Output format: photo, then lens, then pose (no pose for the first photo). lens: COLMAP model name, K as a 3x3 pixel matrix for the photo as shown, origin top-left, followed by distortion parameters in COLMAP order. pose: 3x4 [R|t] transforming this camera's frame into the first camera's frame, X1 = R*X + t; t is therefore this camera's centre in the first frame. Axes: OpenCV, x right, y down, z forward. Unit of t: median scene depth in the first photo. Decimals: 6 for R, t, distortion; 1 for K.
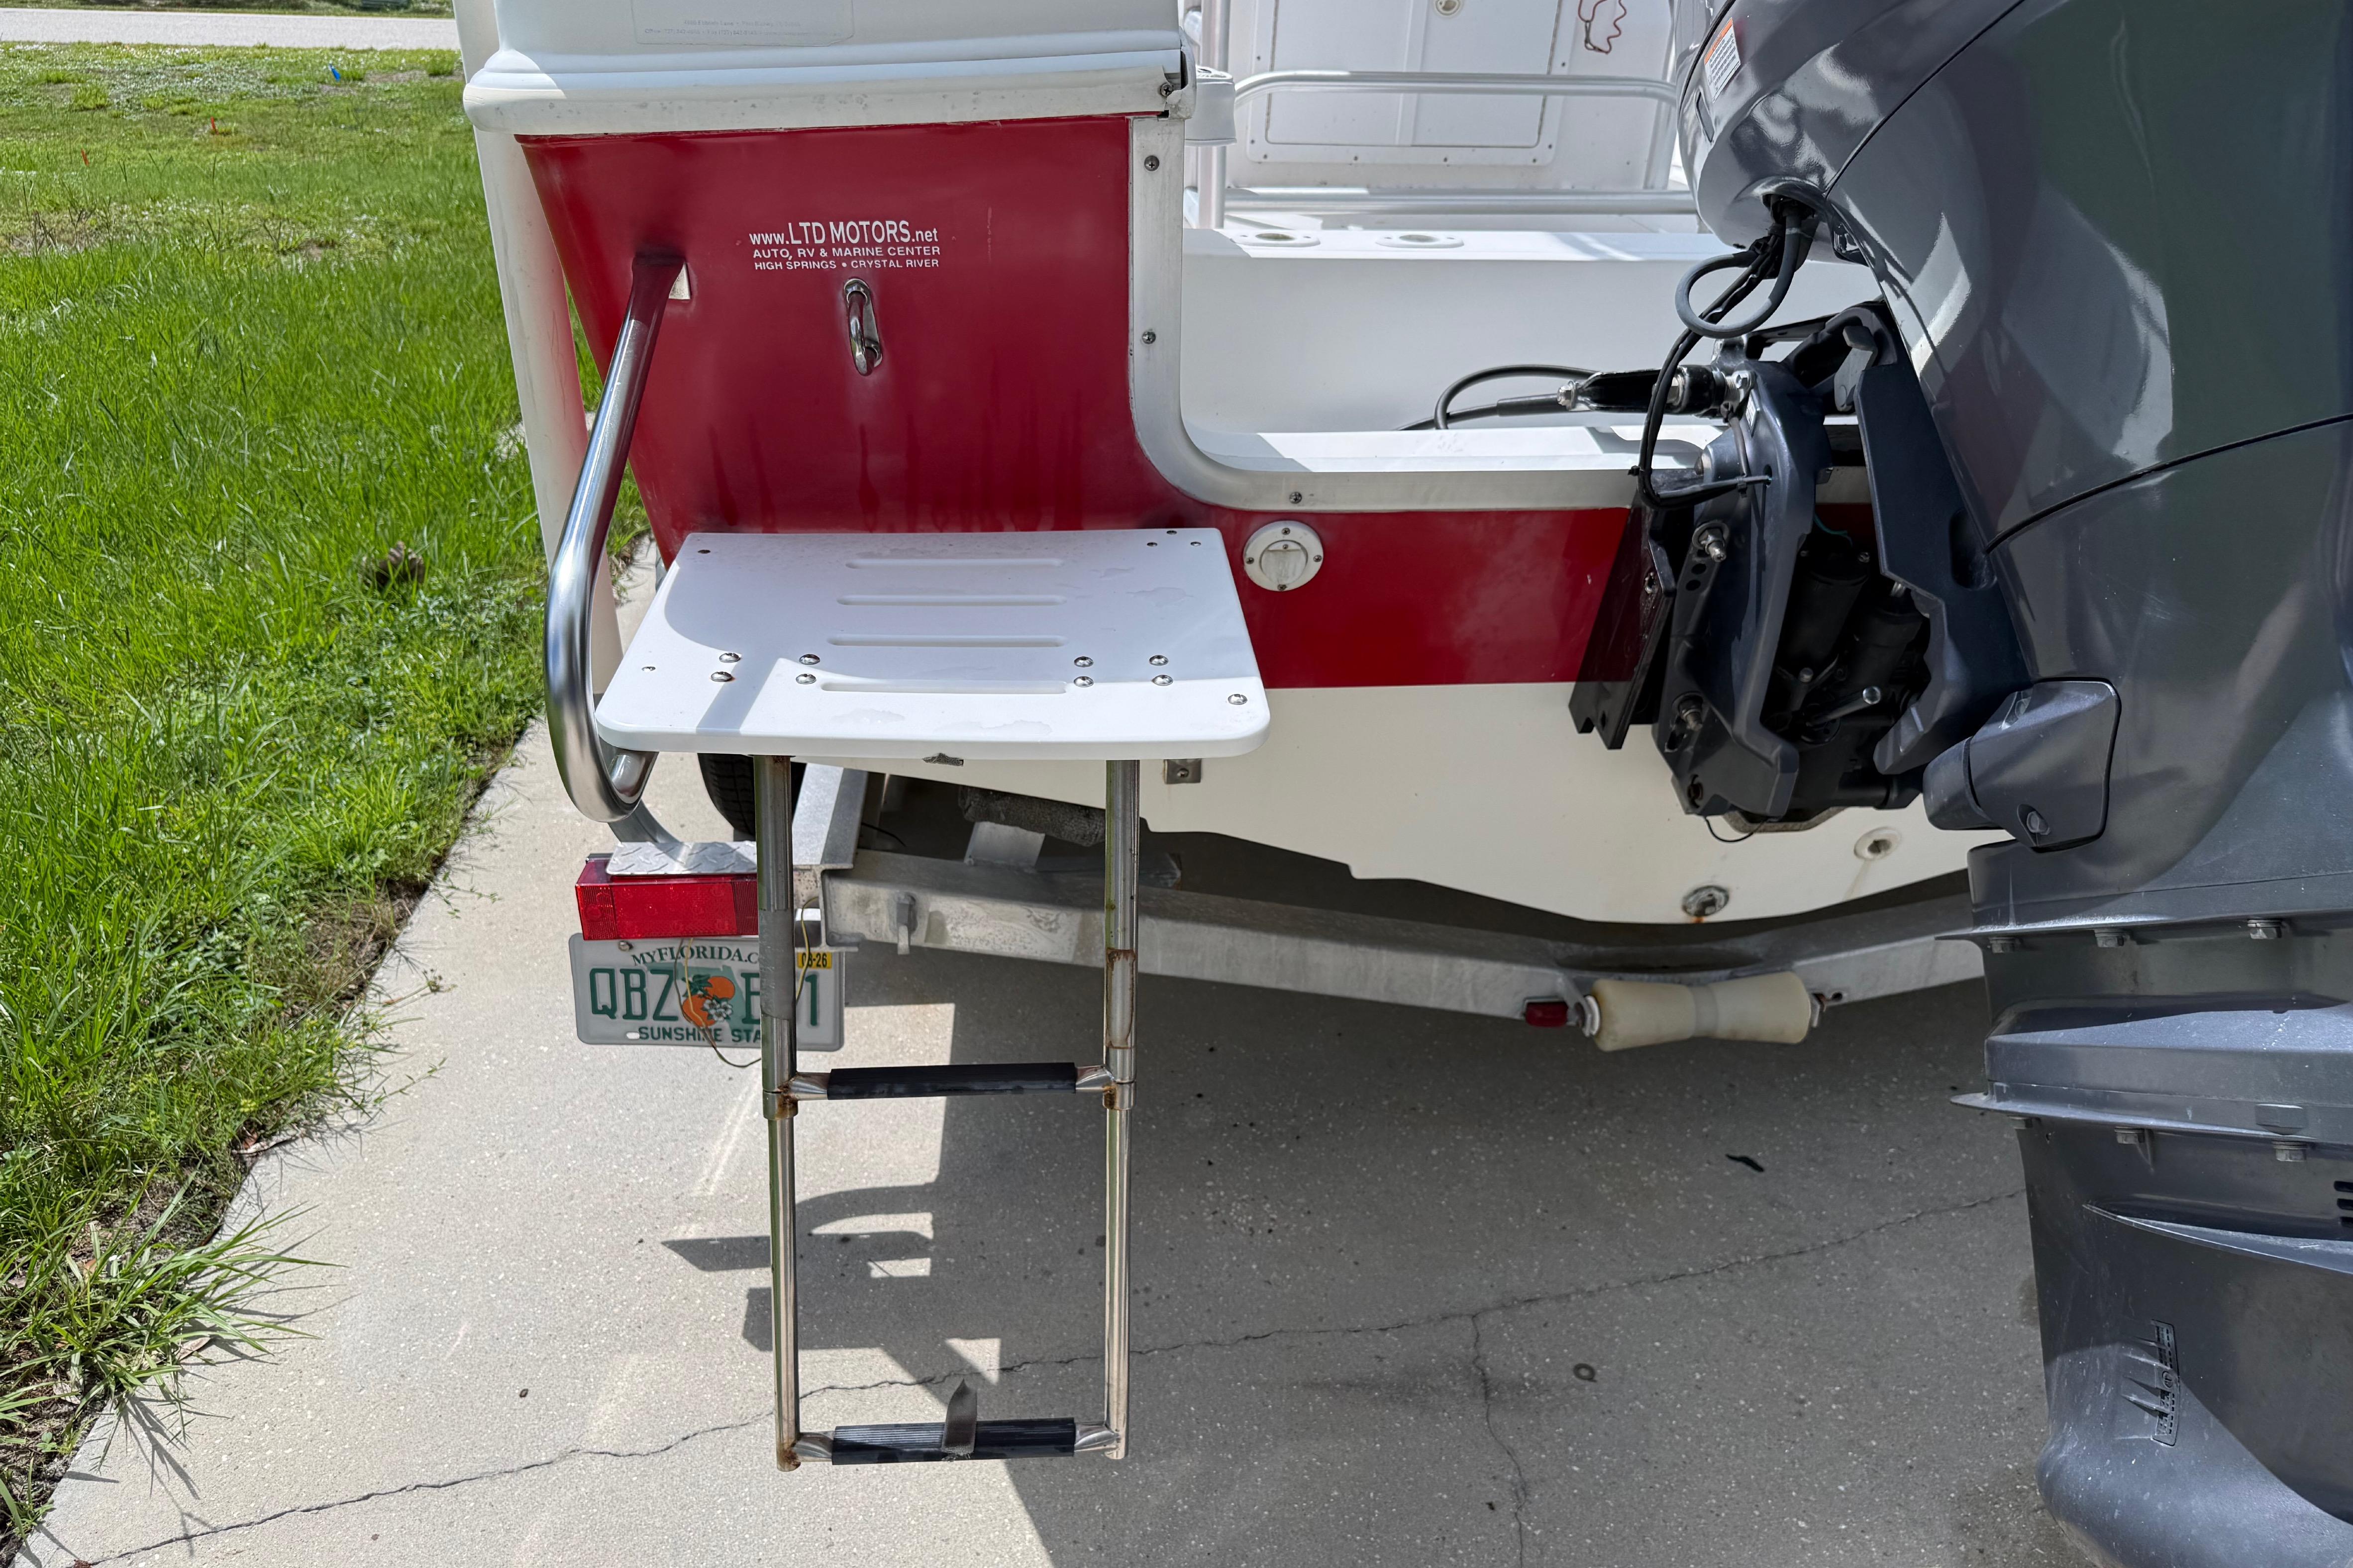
lens RADIAL K [[1668.8, 0, 1171.2], [0, 1668.8, 793.1], [0, 0, 1]] dist [0.042104, -0.055984]
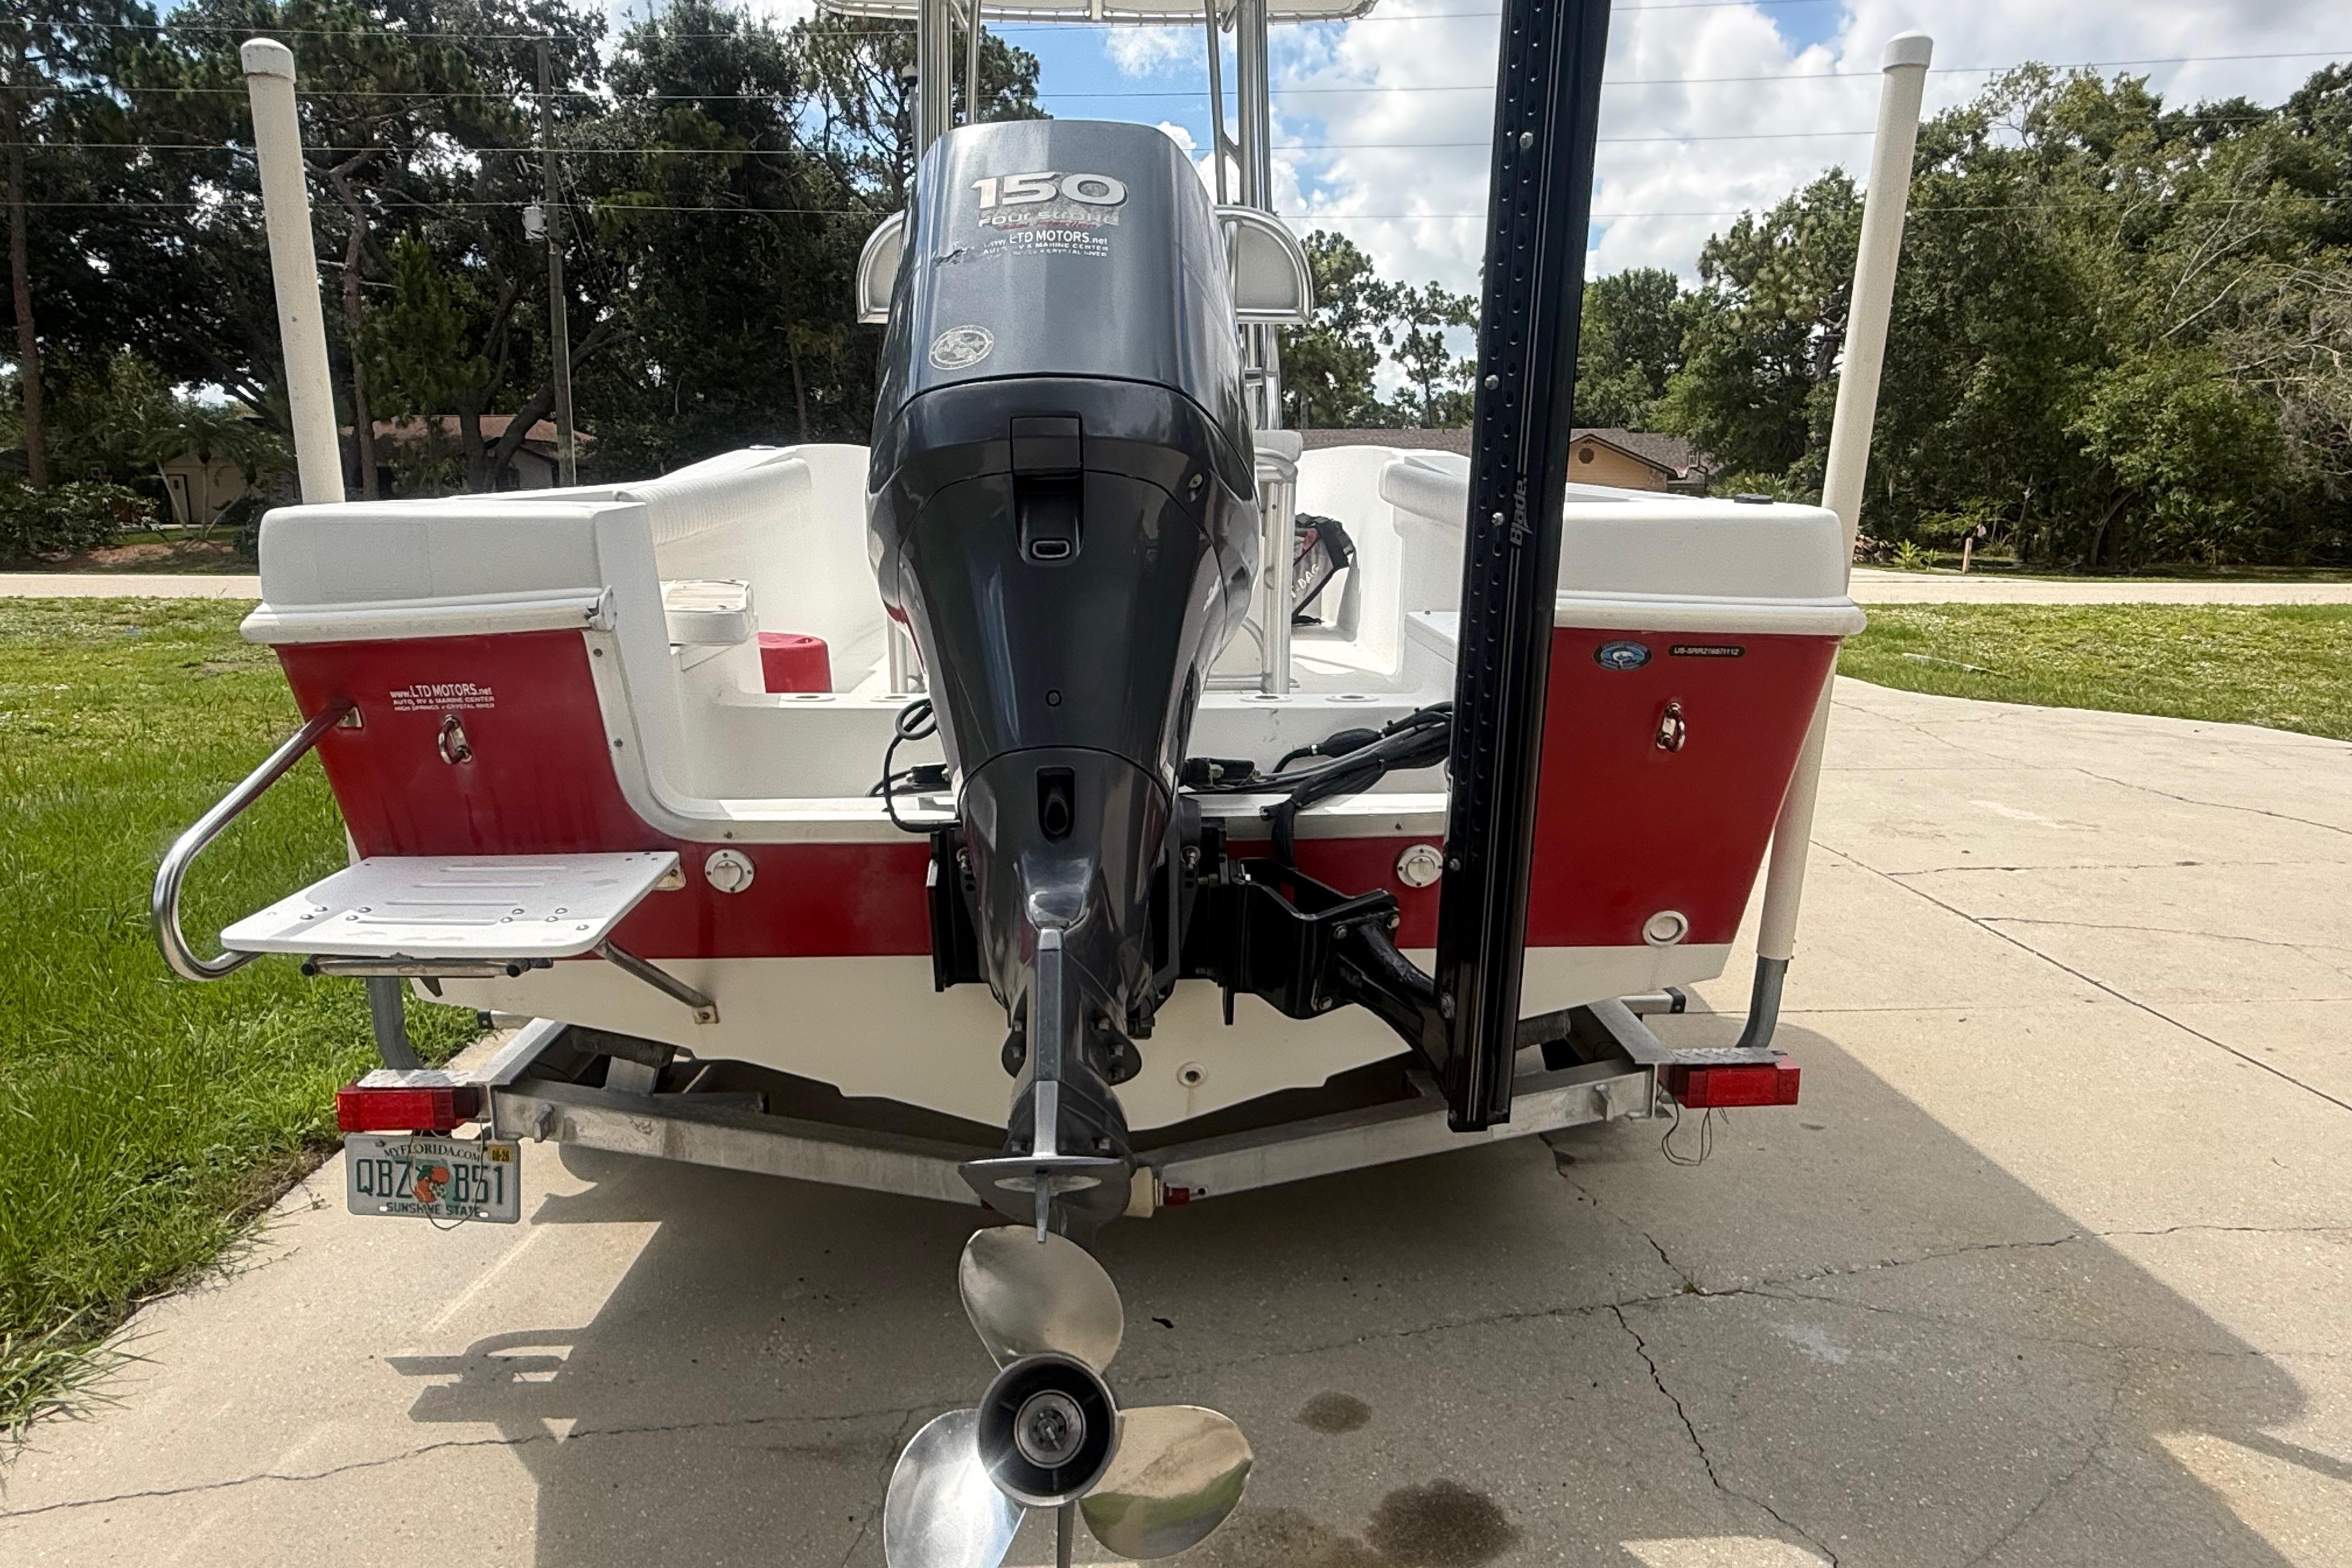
lens RADIAL K [[1455.6, 0, 1188.7], [0, 1455.6, 781.0], [0, 0, 1]] dist [-0.019843, 0.011798]
pose [[0.998413, -0.011221, -0.055191, 0.503276], [-0.004716, 0.959855, -0.280457, 0.145838], [0.056122, 0.280272, 0.958279, -0.324284]]
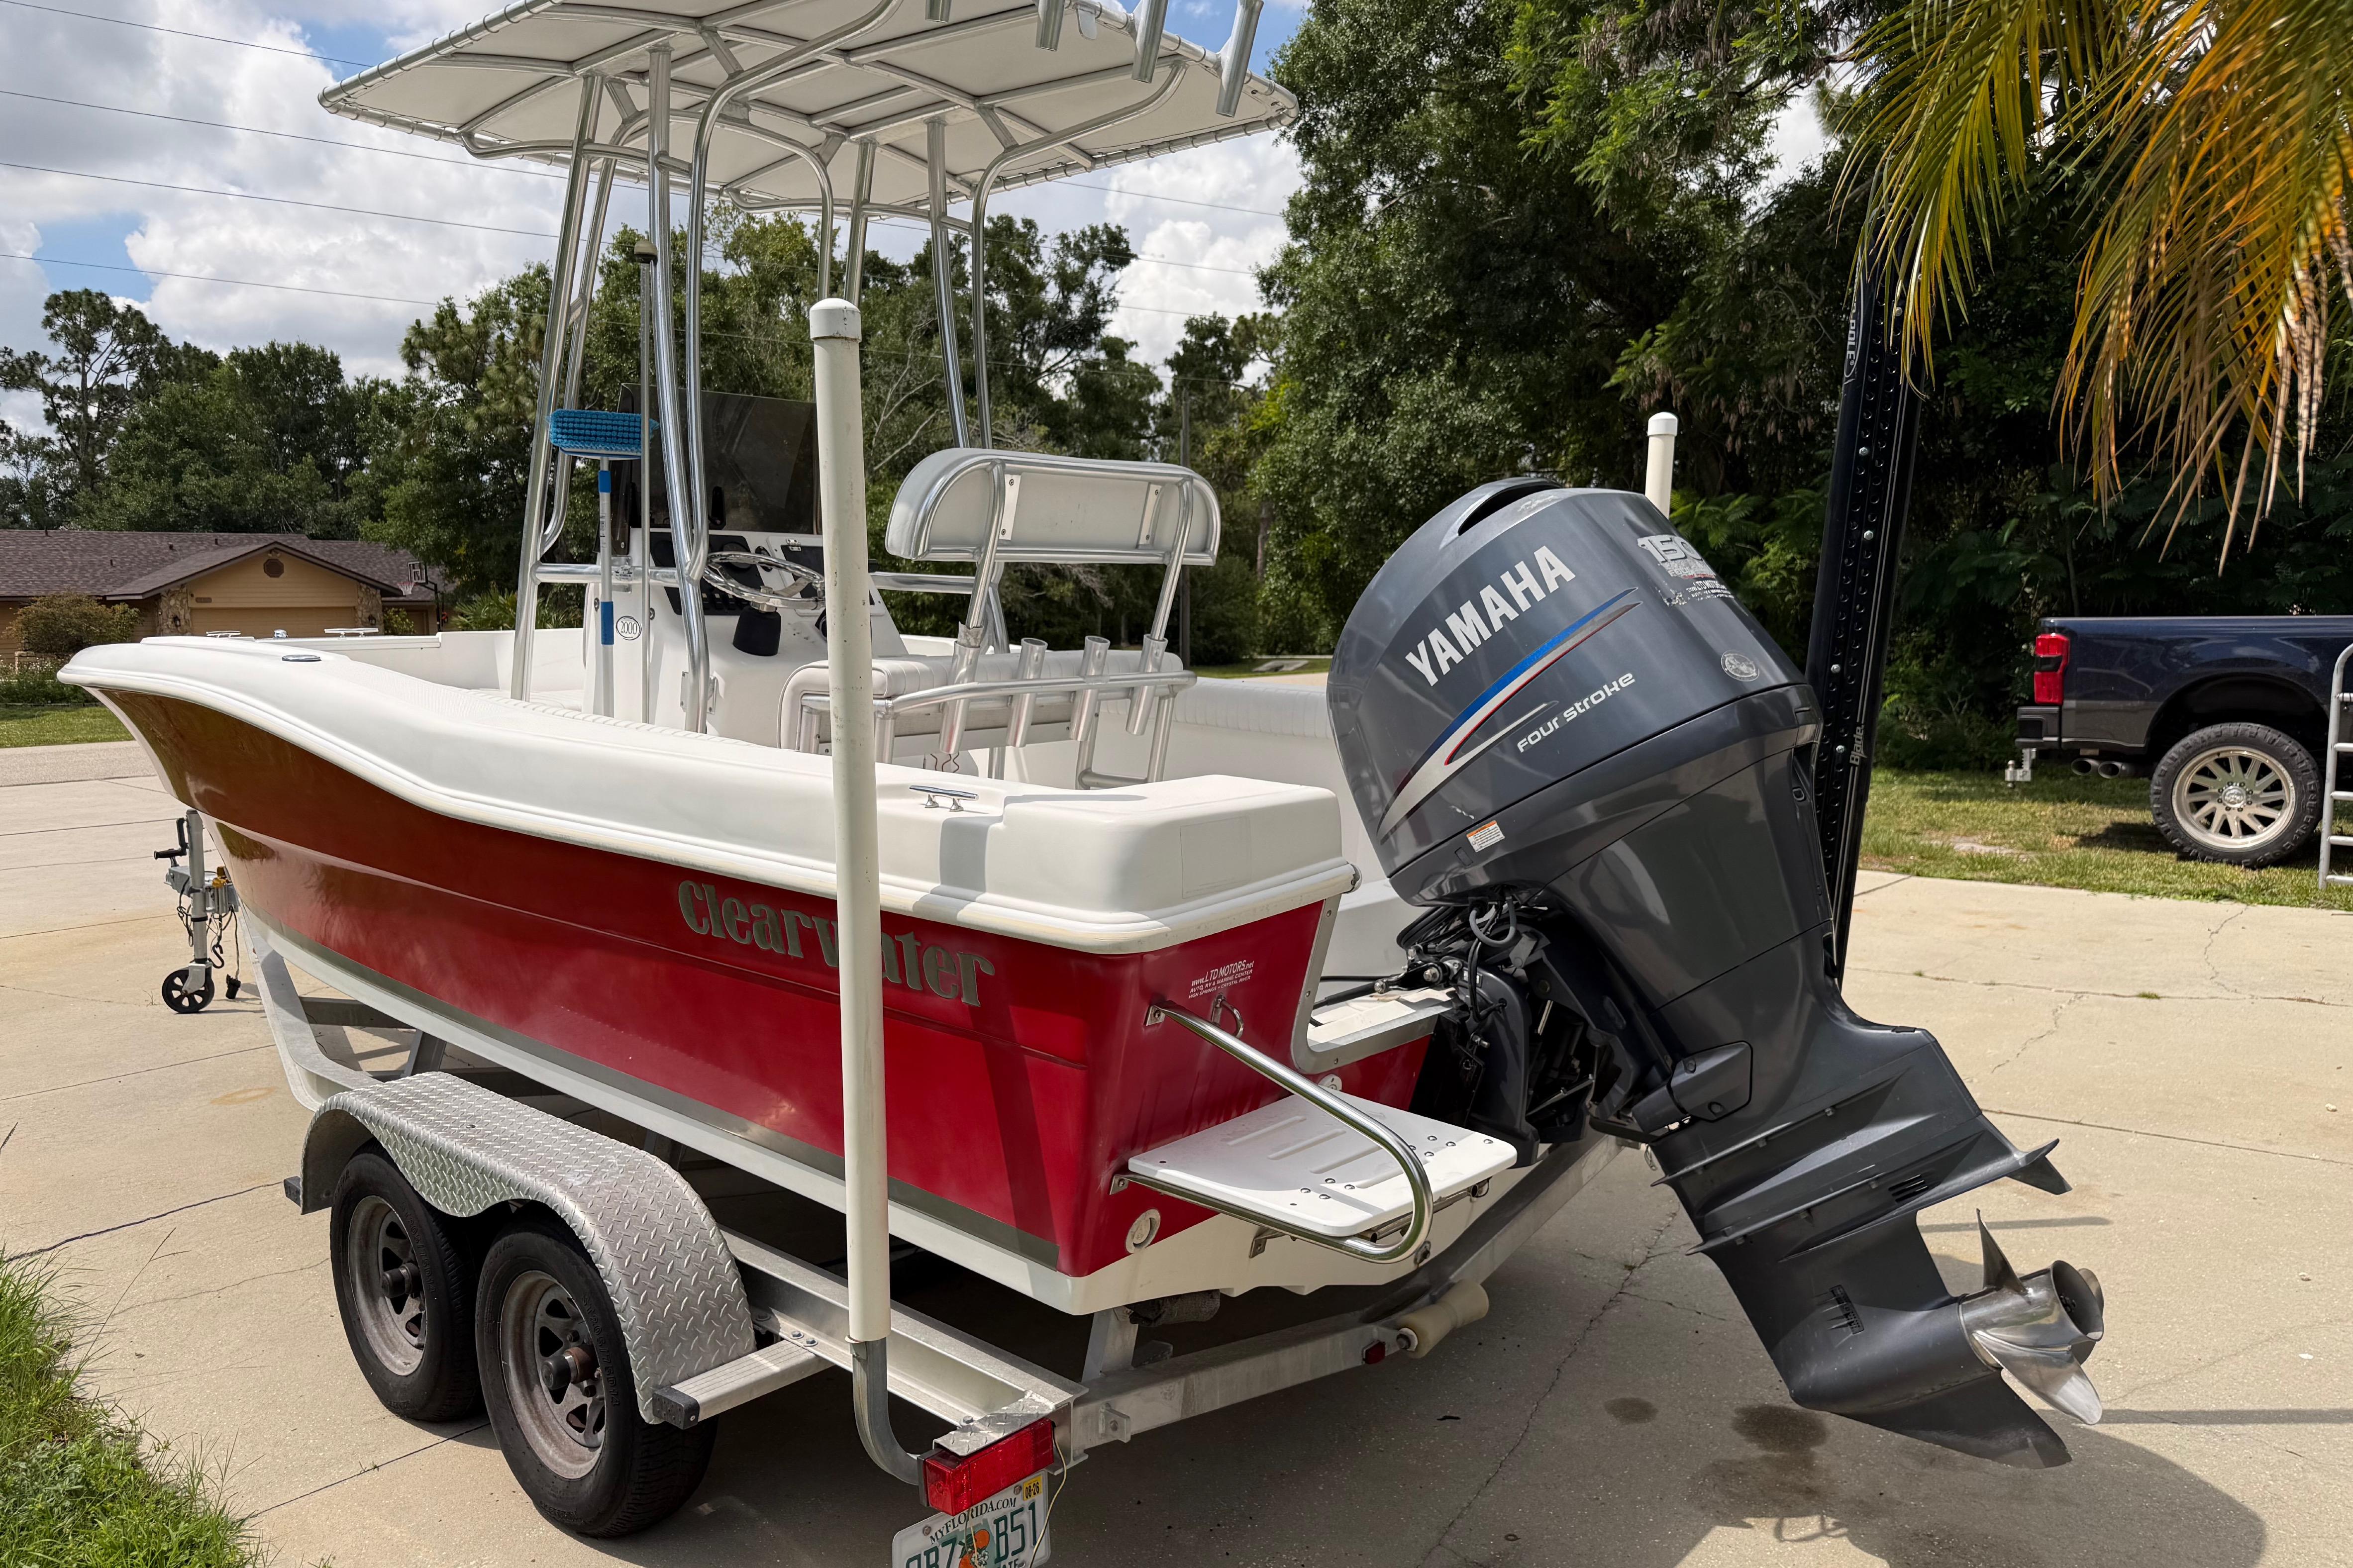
lens RADIAL K [[1668.8, 0, 1176.7], [0, 1668.8, 780.6], [0, 0, 1]] dist [0.042104, -0.055984]
pose [[0.717725, -0.098416, 0.689336, -1.065810], [0.337313, 0.915195, -0.220543, -0.091247], [-0.609172, 0.390811, 0.690055, -0.252023]]
